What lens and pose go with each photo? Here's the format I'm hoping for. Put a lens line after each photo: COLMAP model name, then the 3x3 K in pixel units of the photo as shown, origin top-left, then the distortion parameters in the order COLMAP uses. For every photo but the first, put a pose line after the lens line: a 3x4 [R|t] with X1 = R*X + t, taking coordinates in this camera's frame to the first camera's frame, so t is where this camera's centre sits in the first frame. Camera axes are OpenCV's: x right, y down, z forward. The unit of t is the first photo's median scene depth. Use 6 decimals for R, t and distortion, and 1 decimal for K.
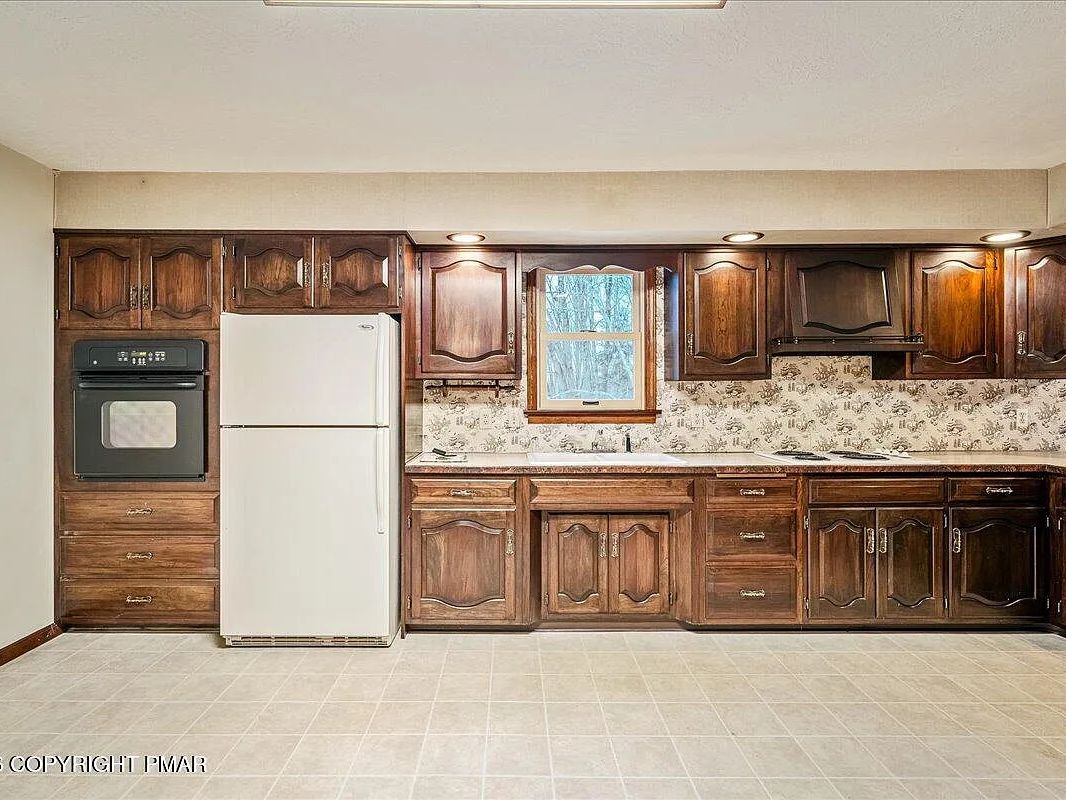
lens RADIAL K [[616.6, 0, 533.3], [0, 616.6, 405.7], [0, 0, 1]] dist [0.021903, 0.000111]
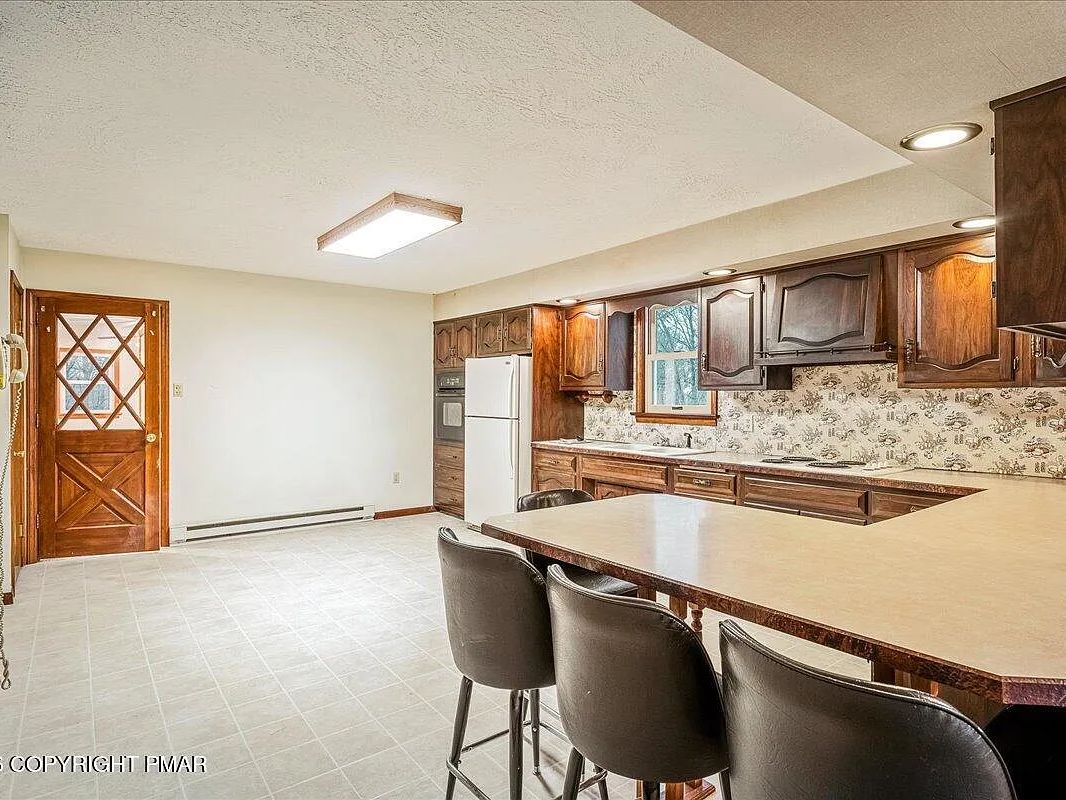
lens RADIAL K [[616.6, 0, 534.6], [0, 616.6, 394.9], [0, 0, 1]] dist [0.021903, 0.000111]
pose [[0.604489, 0.000760, -0.796613, 0.933782], [-0.026943, 0.999447, -0.019491, 0.000761], [0.796158, 0.033246, 0.604175, -0.003838]]
